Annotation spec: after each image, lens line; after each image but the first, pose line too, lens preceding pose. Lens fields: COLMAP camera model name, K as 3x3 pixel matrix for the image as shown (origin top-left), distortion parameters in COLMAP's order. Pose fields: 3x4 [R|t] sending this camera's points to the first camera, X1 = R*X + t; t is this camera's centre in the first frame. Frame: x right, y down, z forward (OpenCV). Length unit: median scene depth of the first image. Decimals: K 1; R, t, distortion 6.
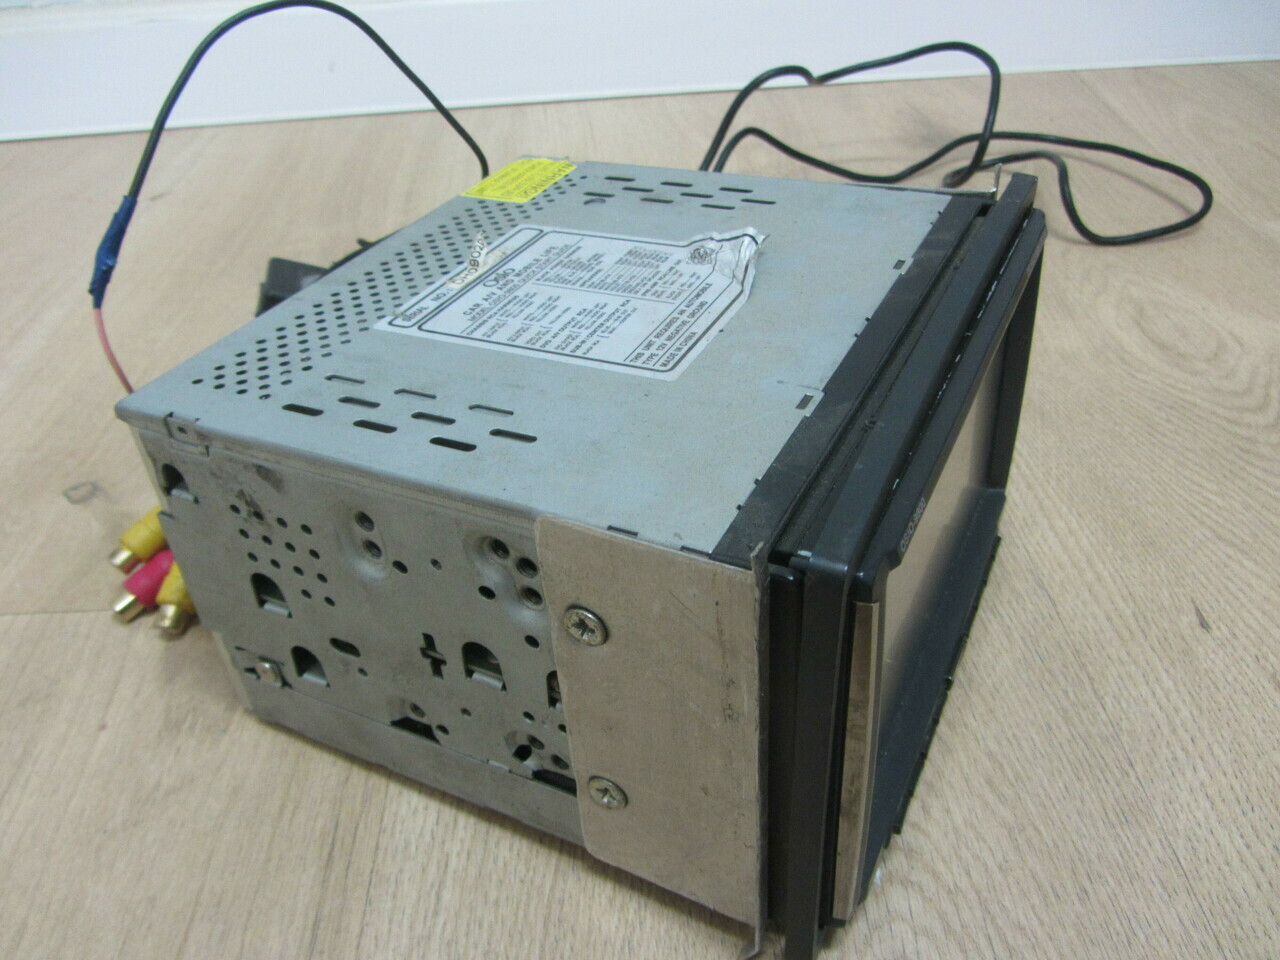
lens RADIAL K [[1046.5, 0, 640.0], [0, 1046.5, 480.0], [0, 0, 1]] dist [-0.043113, -0.001578]
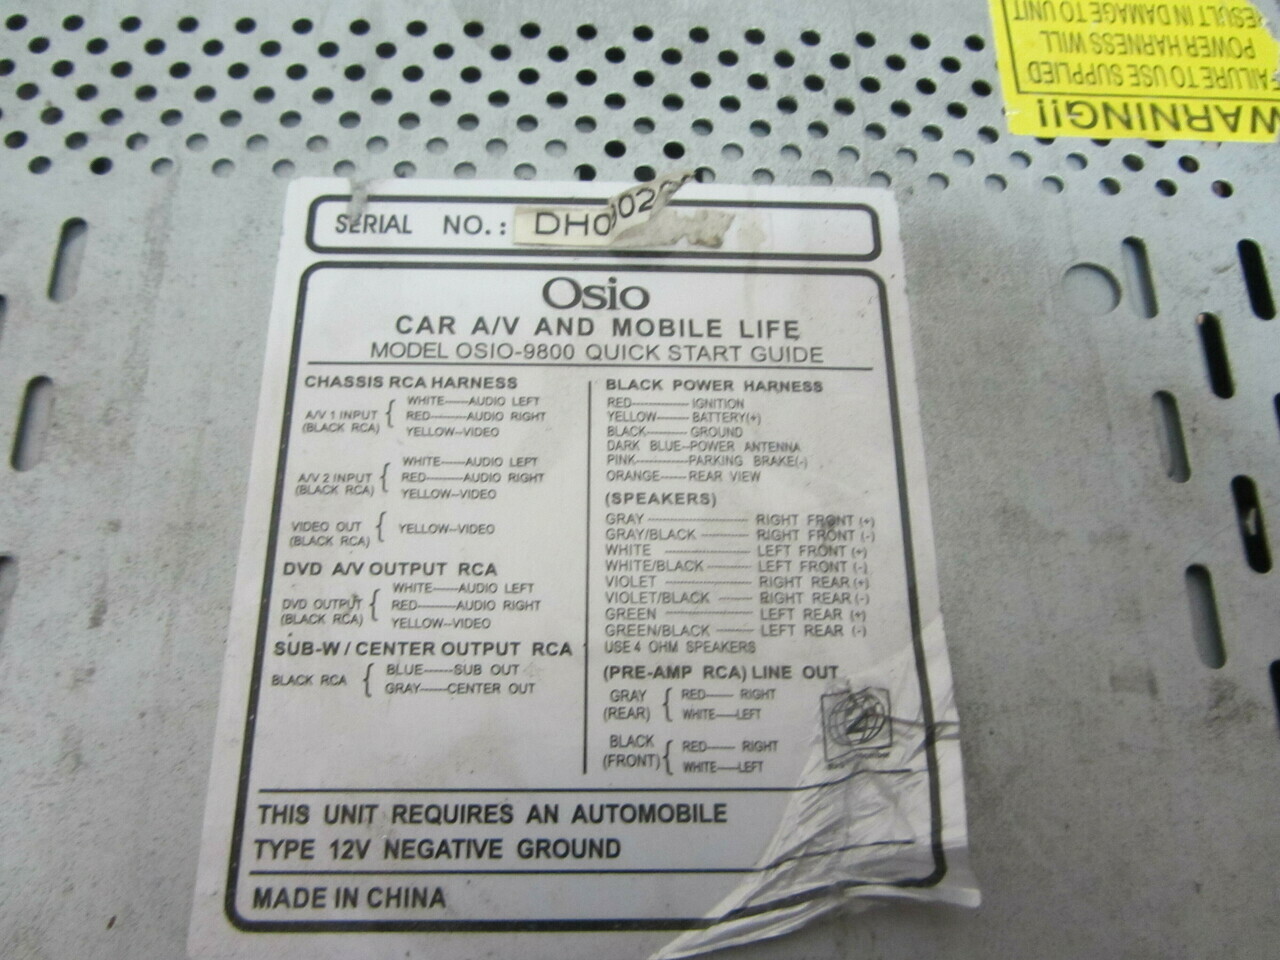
lens RADIAL K [[1081.6, 0, 640.0], [0, 1081.6, 480.0], [0, 0, 1]] dist [-0.005578, -0.074276]
pose [[0.447957, 0.863050, -0.233410, 0.040021], [-0.572640, 0.477455, 0.666423, -0.476849], [0.686598, -0.164869, 0.708097, 0.721242]]
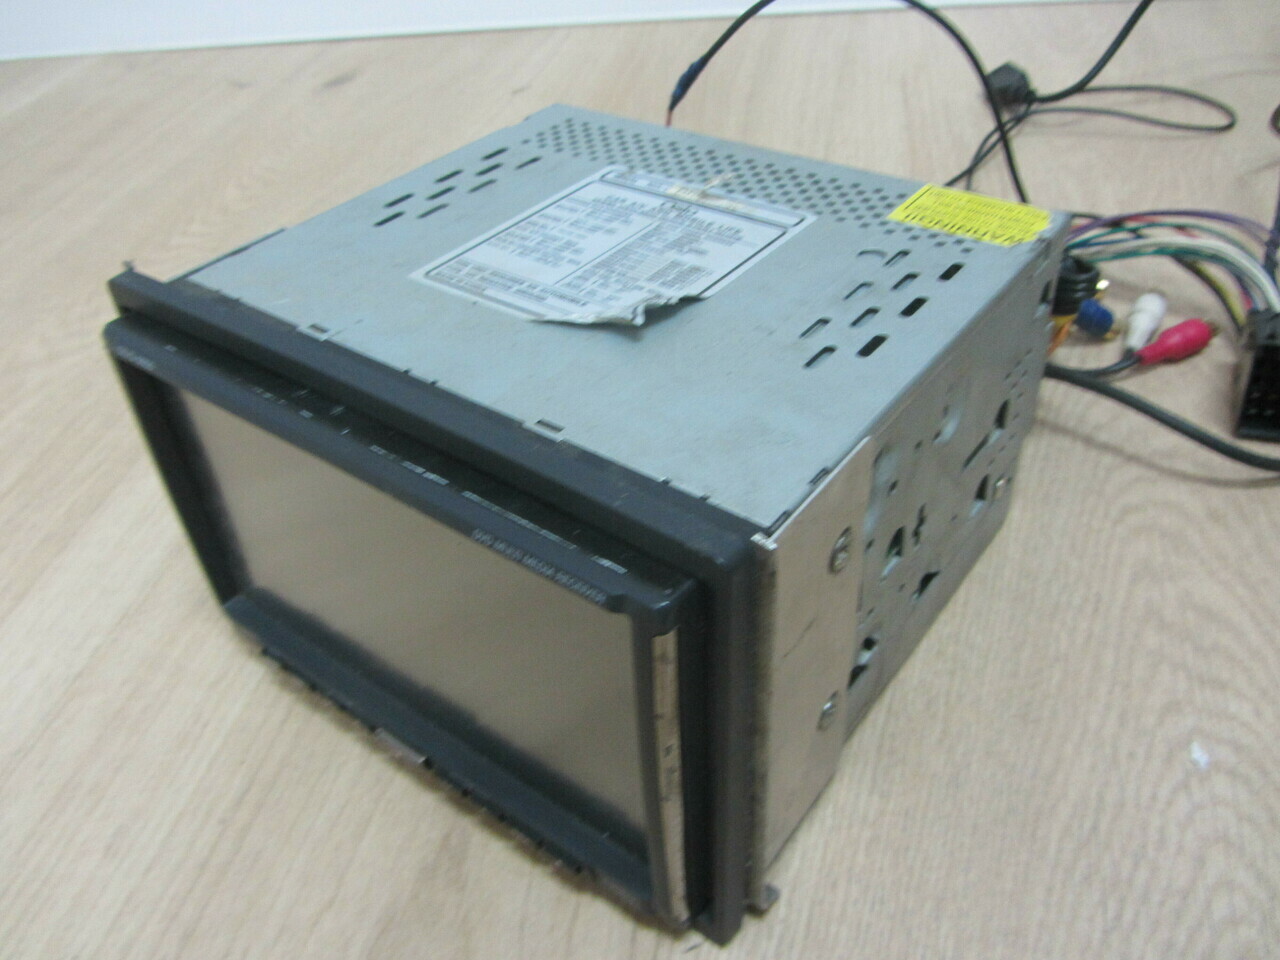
lens RADIAL K [[1046.5, 0, 640.0], [0, 1046.5, 480.0], [0, 0, 1]] dist [-0.043113, -0.001578]
pose [[-0.177153, 0.678327, -0.713085, 0.817218], [-0.509242, 0.556836, 0.656206, -0.727927], [0.842193, 0.479381, 0.246787, 0.877213]]
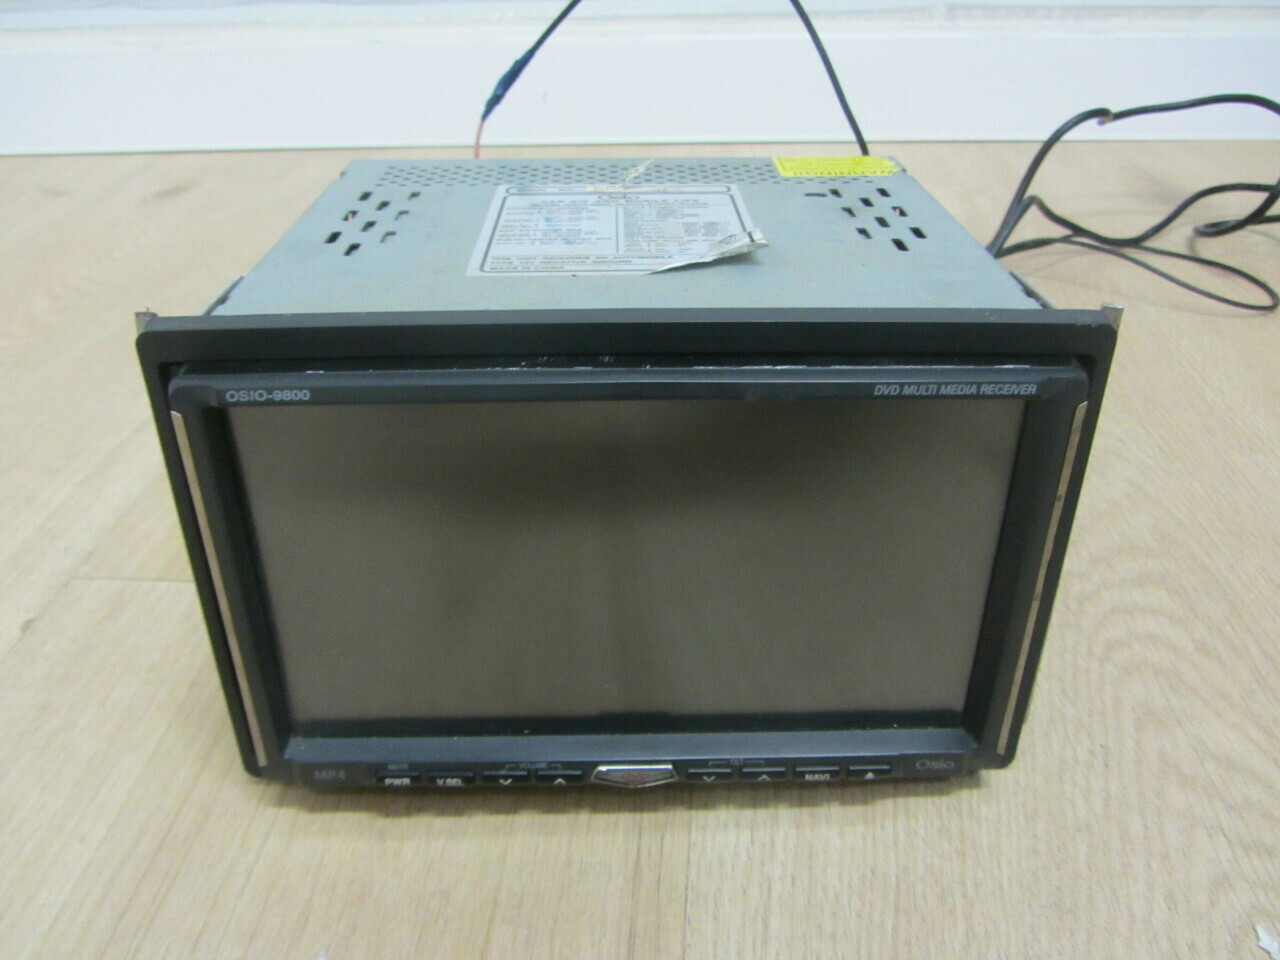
lens RADIAL K [[1046.5, 0, 640.0], [0, 1046.5, 480.0], [0, 0, 1]] dist [-0.043113, -0.001578]
pose [[0.468865, 0.502754, -0.726226, 0.830403], [-0.534053, 0.816249, 0.220281, -0.213551], [0.703529, 0.284561, 0.651208, 0.418343]]
